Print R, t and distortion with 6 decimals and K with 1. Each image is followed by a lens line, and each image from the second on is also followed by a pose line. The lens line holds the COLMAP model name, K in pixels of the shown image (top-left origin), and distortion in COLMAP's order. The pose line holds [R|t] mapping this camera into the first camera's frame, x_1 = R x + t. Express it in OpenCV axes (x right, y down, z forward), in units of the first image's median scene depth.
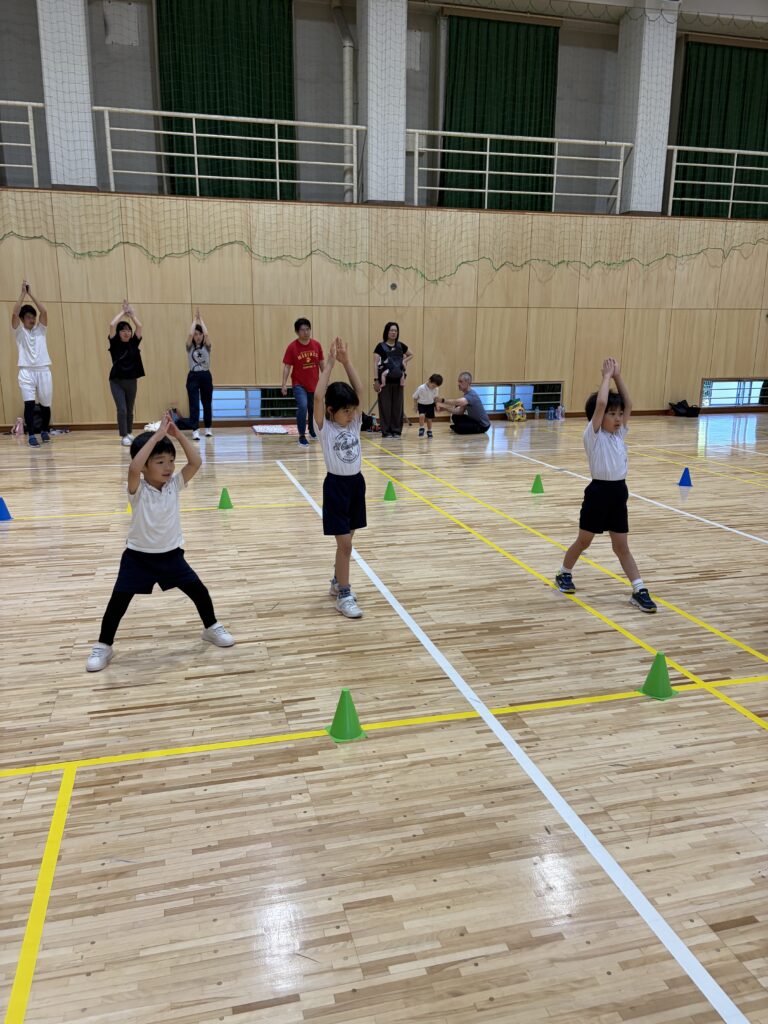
lens RADIAL K [[767.3, 0, 378.7], [0, 767.3, 509.0], [0, 0, 1]] dist [0.056095, -0.069028]
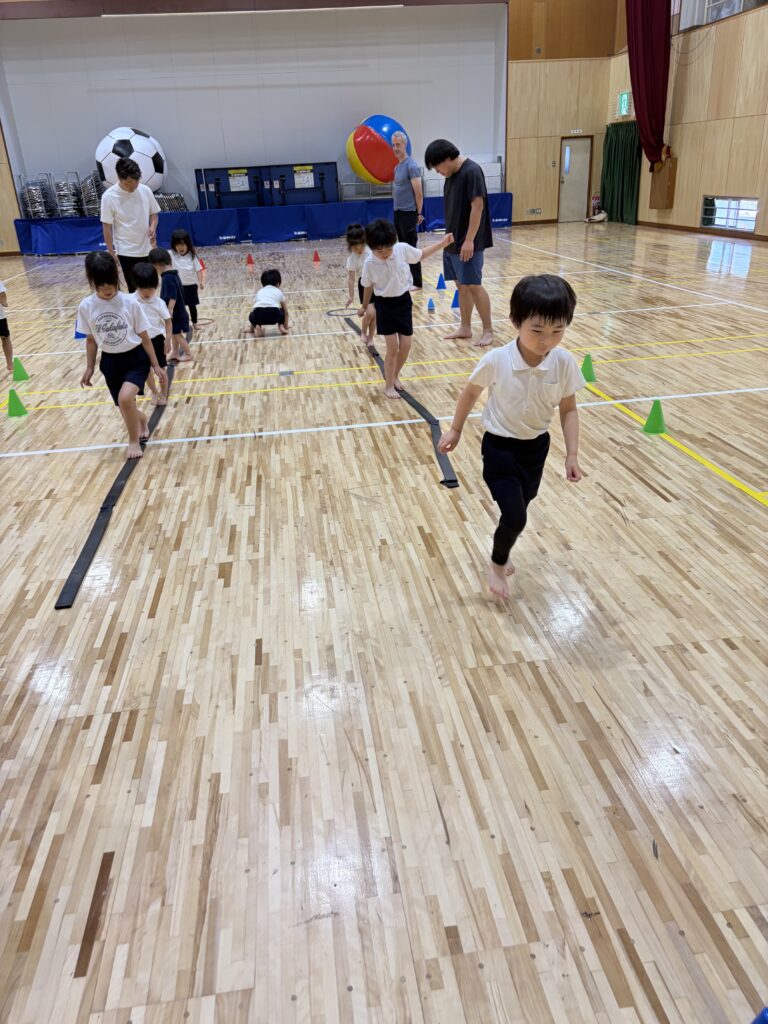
lens RADIAL K [[767.3, 0, 378.7], [0, 767.3, 509.0], [0, 0, 1]] dist [0.056095, -0.069028]
pose [[0.135156, -0.407954, 0.902943, -1.075252], [0.274818, 0.890985, 0.361415, -0.178002], [-0.951949, 0.199298, 0.232535, 0.861476]]
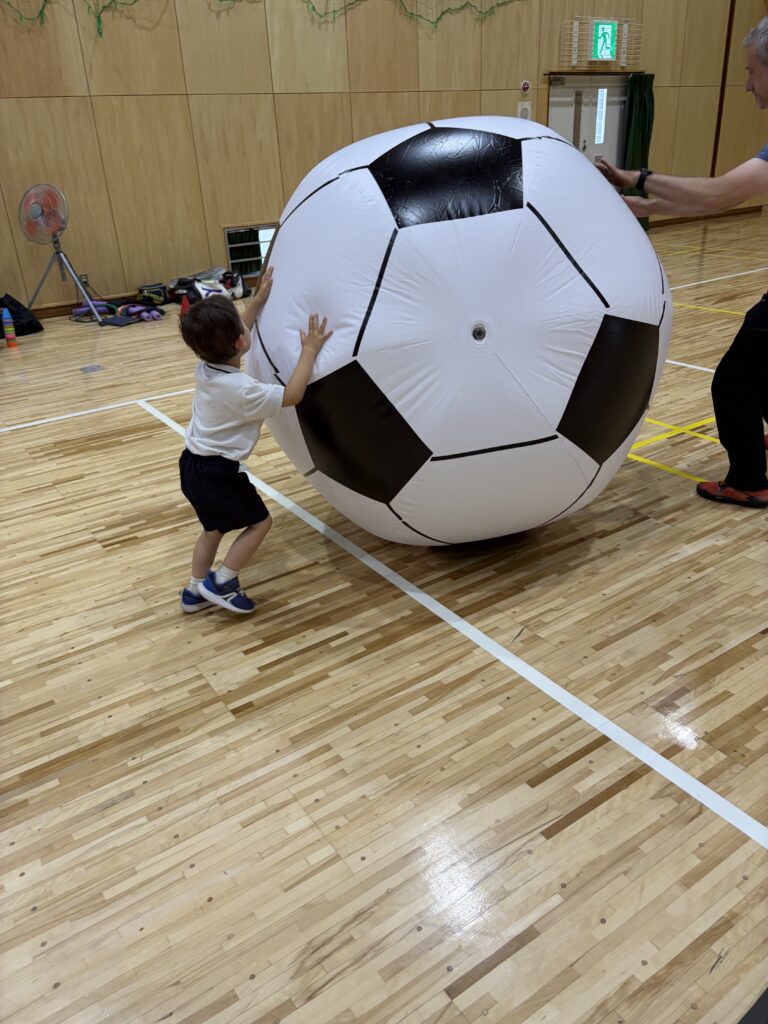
lens RADIAL K [[767.3, 0, 378.7], [0, 767.3, 509.0], [0, 0, 1]] dist [0.056095, -0.069028]
pose [[-0.948109, 0.174284, -0.265921, 0.975581], [-0.026424, 0.790289, 0.612164, -0.312124], [0.316844, 0.587425, -0.744676, 1.477821]]
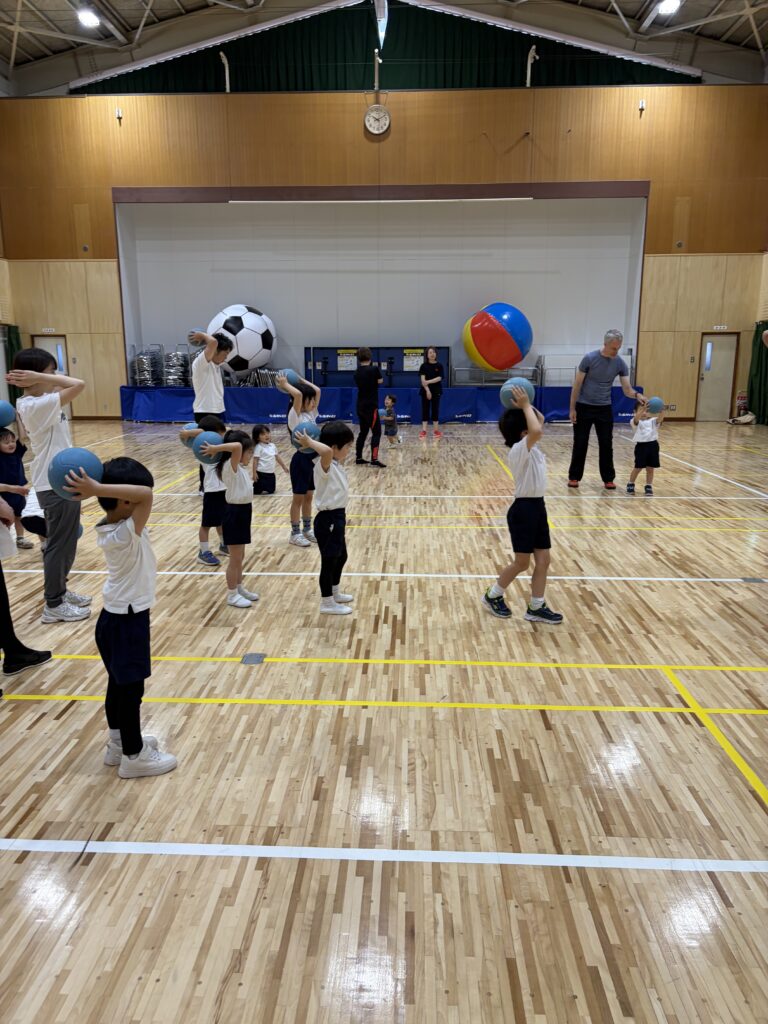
lens RADIAL K [[767.3, 0, 378.7], [0, 767.3, 509.0], [0, 0, 1]] dist [0.056095, -0.069028]
pose [[0.303989, -0.195262, 0.932450, -0.466876], [0.220427, 0.966626, 0.130557, -0.194147], [-0.926824, 0.165849, 0.336885, 0.826581]]
